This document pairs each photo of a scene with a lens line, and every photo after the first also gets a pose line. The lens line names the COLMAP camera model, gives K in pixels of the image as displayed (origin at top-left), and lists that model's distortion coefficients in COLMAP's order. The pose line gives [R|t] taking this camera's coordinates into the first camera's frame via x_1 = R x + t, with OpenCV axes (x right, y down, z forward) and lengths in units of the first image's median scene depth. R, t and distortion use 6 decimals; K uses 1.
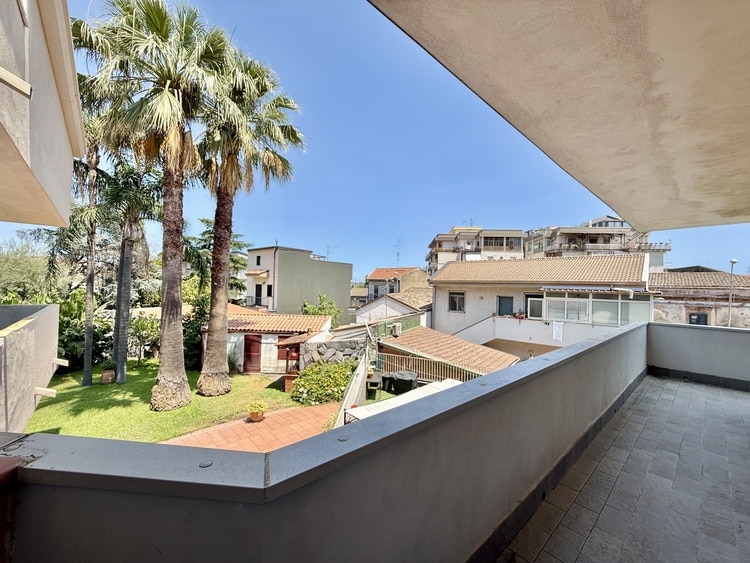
lens RADIAL K [[300.1, 0, 373.0], [0, 300.1, 280.8], [0, 0, 1]] dist [-0.001479, 0.000562]
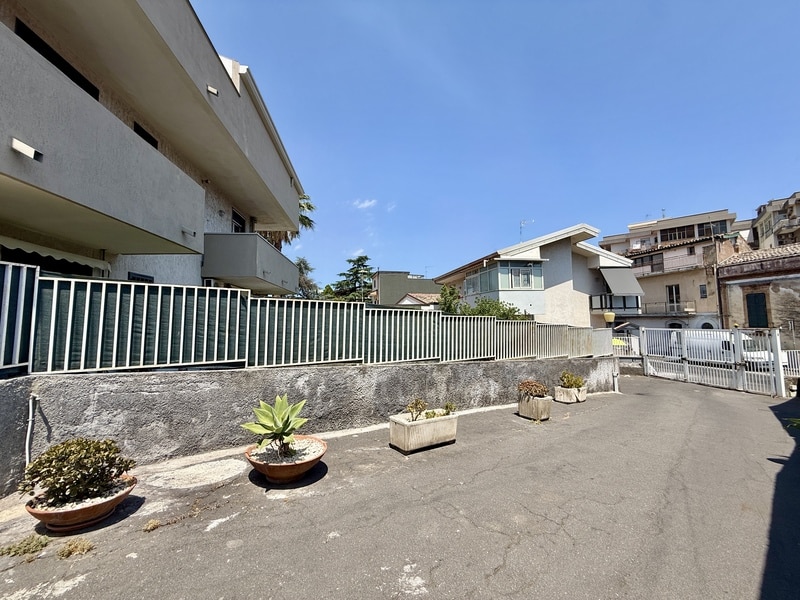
lens RADIAL K [[320.1, 0, 397.9], [0, 320.1, 299.3], [0, 0, 1]] dist [-0.001479, 0.000562]
pose [[0.812977, -0.078395, -0.576995, 0.445405], [0.046733, 0.996484, -0.069544, 0.089284], [0.580418, 0.029573, 0.813782, -0.088073]]
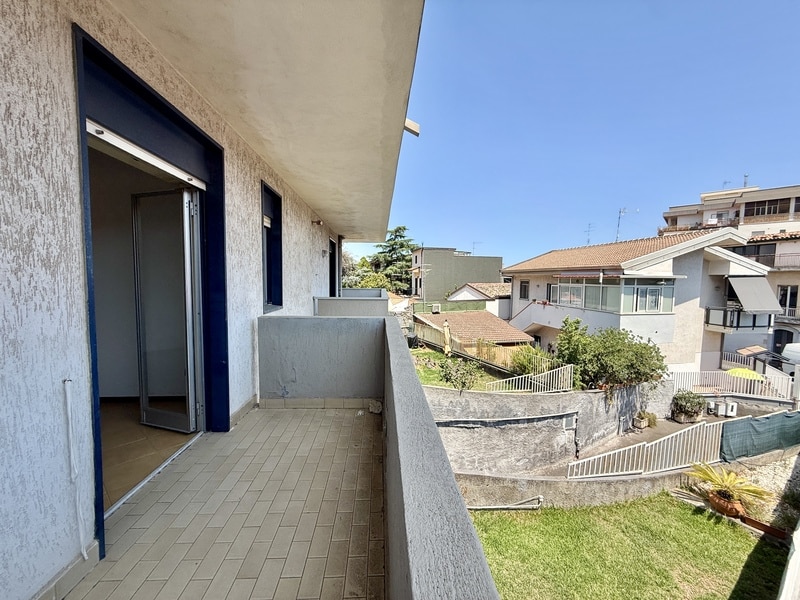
lens RADIAL K [[320.1, 0, 397.9], [0, 320.1, 299.3], [0, 0, 1]] dist [-0.001479, 0.000562]
pose [[0.780563, 0.022803, -0.624661, 0.339390], [0.020865, 0.997827, 0.062498, 0.011658], [0.624729, -0.061817, 0.778391, -0.085087]]
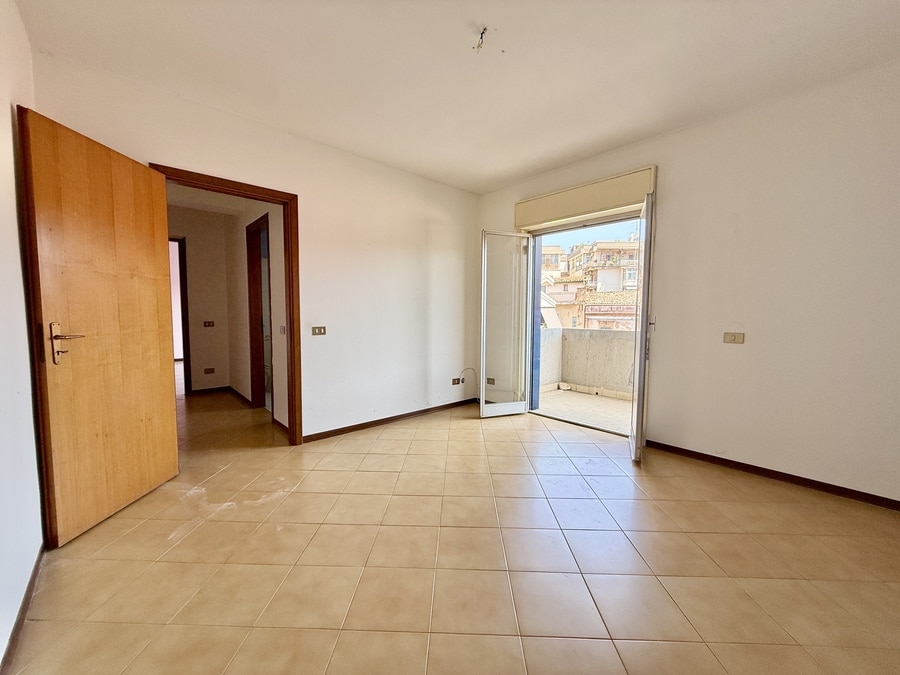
lens RADIAL K [[360.2, 0, 447.6], [0, 360.2, 336.7], [0, 0, 1]] dist [-0.001479, 0.000562]
pose [[0.999859, -0.016811, 0.000416, 0.240059], [0.016718, 0.996395, 0.083177, 0.012467], [-0.001813, -0.083159, 0.996535, -0.162899]]
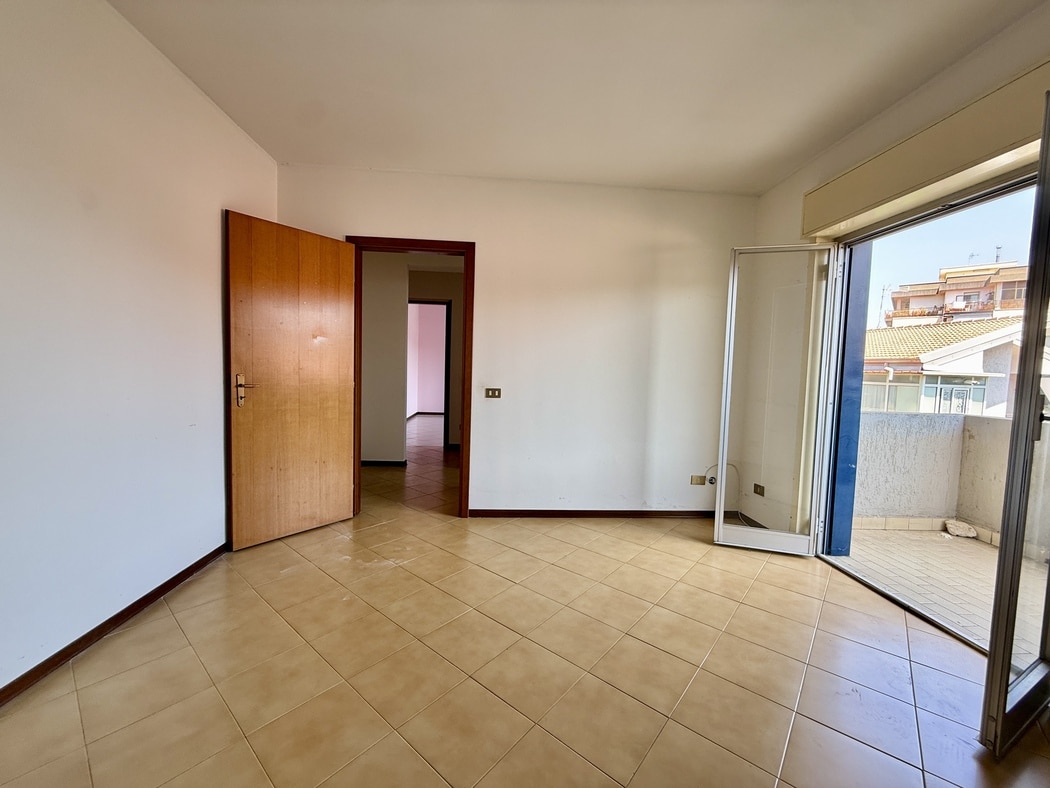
lens RADIAL K [[420.2, 0, 522.2], [0, 420.2, 393.0], [0, 0, 1]] dist [-0.001479, 0.000562]
pose [[0.787269, 0.034948, -0.615619, 0.266108], [-0.002584, 0.998571, 0.053382, 0.012963], [0.616605, -0.040435, 0.786234, -0.143903]]
